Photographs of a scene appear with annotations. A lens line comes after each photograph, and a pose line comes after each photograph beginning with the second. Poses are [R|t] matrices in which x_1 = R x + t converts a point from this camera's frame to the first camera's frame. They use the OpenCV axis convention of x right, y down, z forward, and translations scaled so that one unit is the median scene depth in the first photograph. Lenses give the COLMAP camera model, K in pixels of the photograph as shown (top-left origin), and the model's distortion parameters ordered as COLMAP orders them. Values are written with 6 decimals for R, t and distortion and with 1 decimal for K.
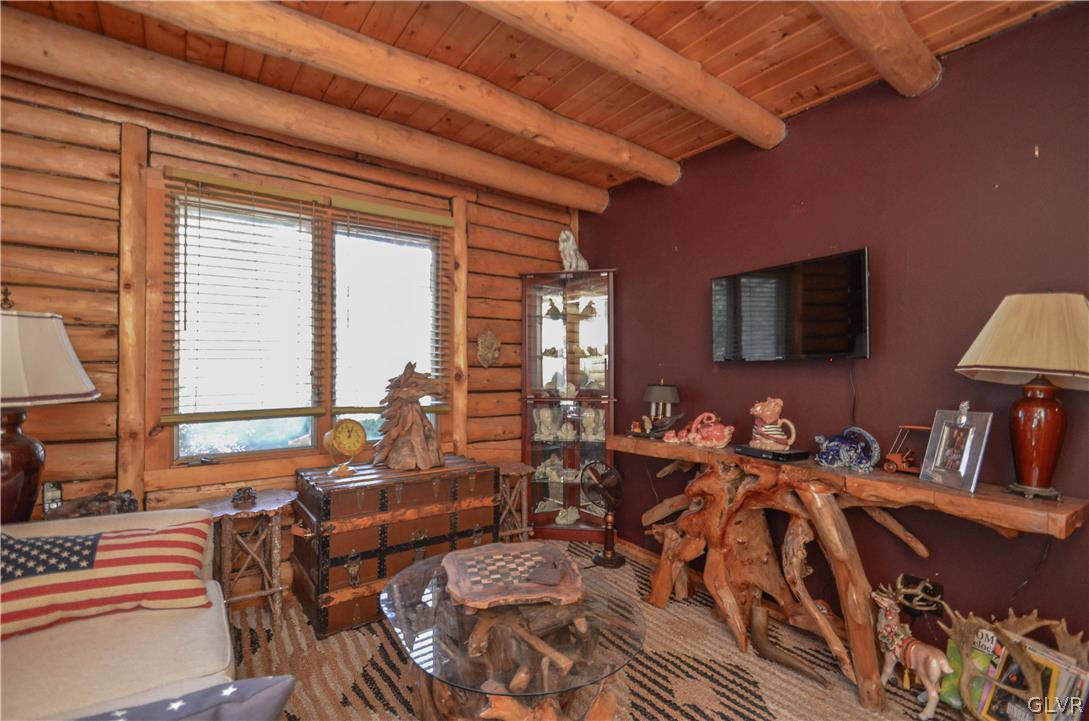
lens RADIAL K [[517.2, 0, 513.3], [0, 517.2, 358.0], [0, 0, 1]] dist [-0.001689, -0.000523]
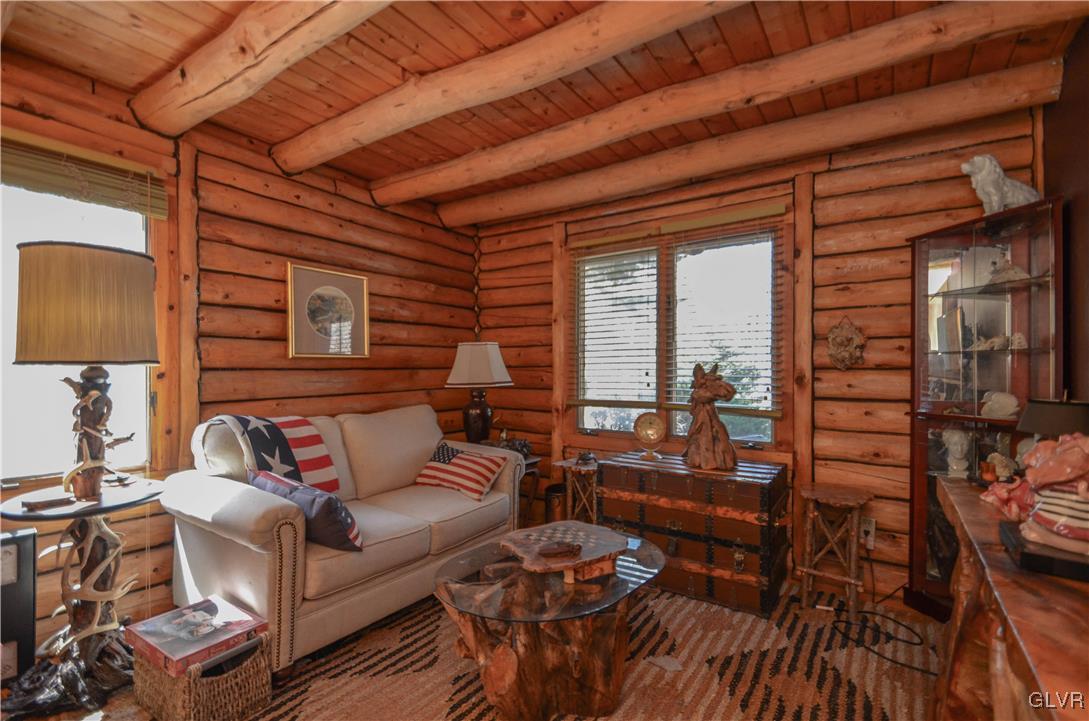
lens RADIAL K [[493.2, 0, 528.9], [0, 493.2, 355.5], [0, 0, 1]] dist [0.021229, -0.000347]
pose [[0.327772, -0.028156, -0.944337, 0.693891], [0.016989, 0.999570, -0.023906, 0.009545], [0.944604, -0.008207, 0.328110, 0.376258]]
